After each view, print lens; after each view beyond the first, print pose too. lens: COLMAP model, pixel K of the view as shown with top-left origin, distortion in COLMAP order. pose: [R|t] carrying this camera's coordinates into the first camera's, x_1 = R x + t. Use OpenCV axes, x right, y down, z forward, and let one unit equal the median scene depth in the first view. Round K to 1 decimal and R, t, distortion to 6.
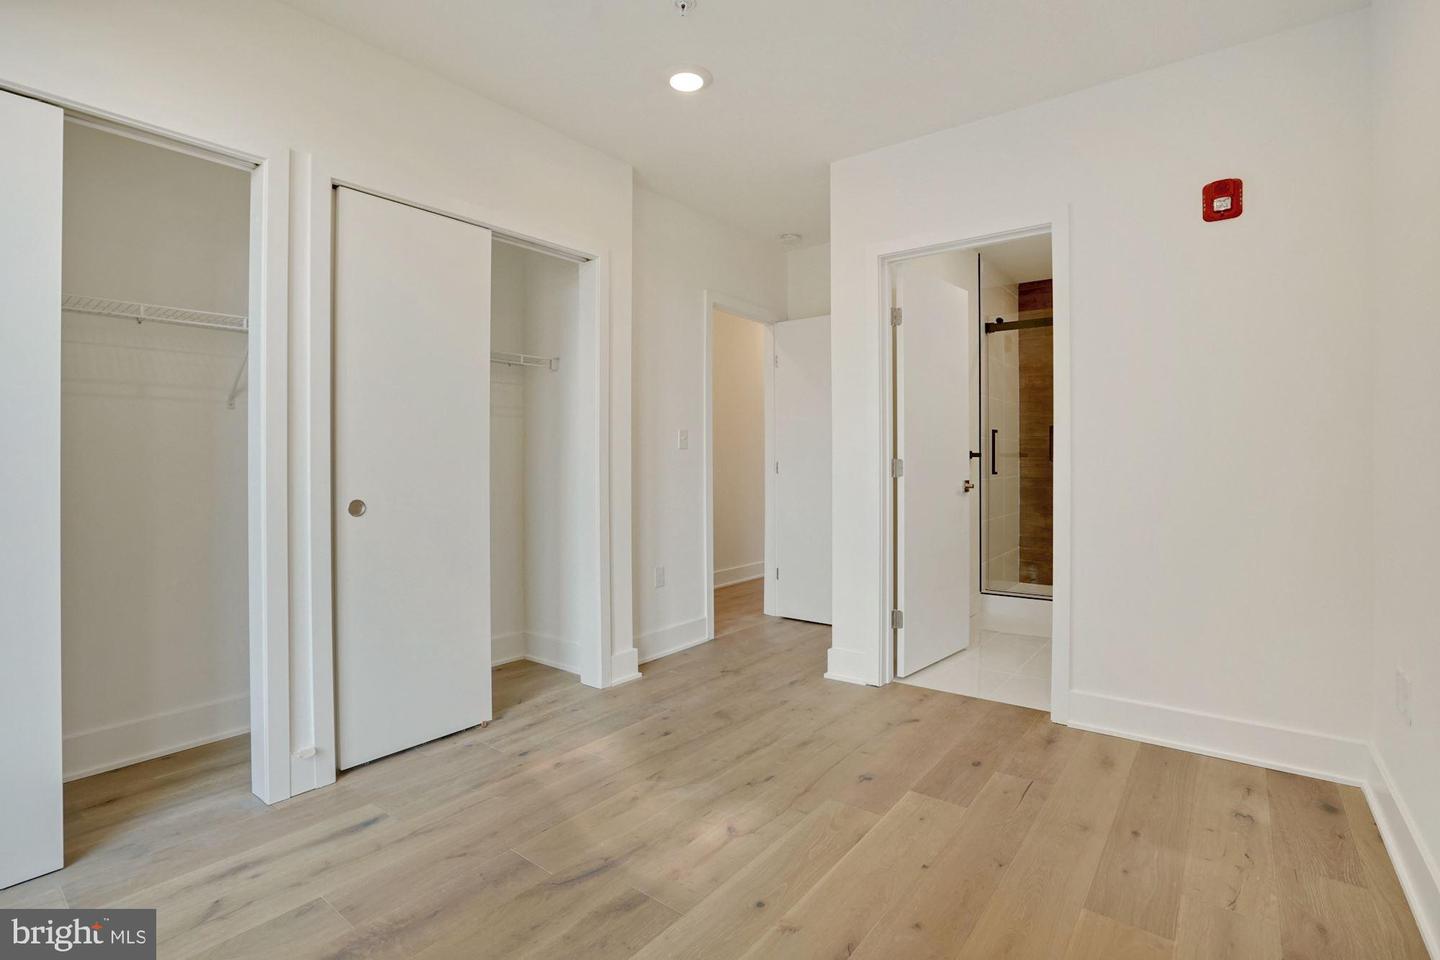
lens RADIAL K [[661.6, 0, 720.0], [0, 661.6, 480.0], [0, 0, 1]] dist [-0.022647, 0.000392]
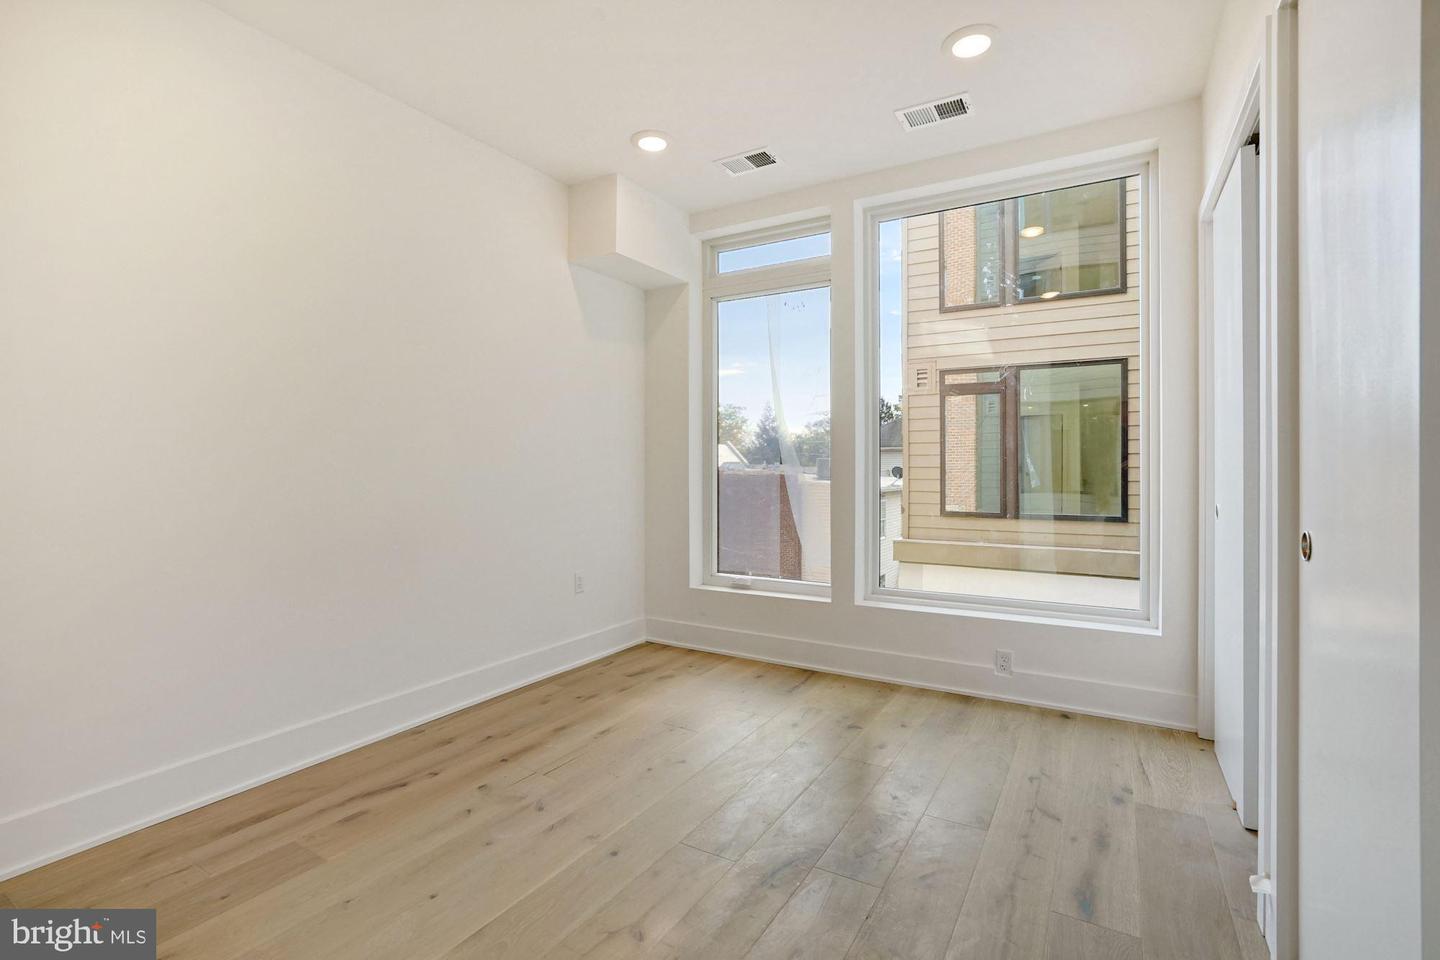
lens RADIAL K [[661.6, 0, 720.0], [0, 661.6, 480.0], [0, 0, 1]] dist [-0.022647, 0.000392]
pose [[-0.991610, 0.006044, -0.129121, 0.018389], [-0.000750, 0.998620, 0.052504, -0.051398], [0.129260, 0.052160, -0.990238, 1.758127]]
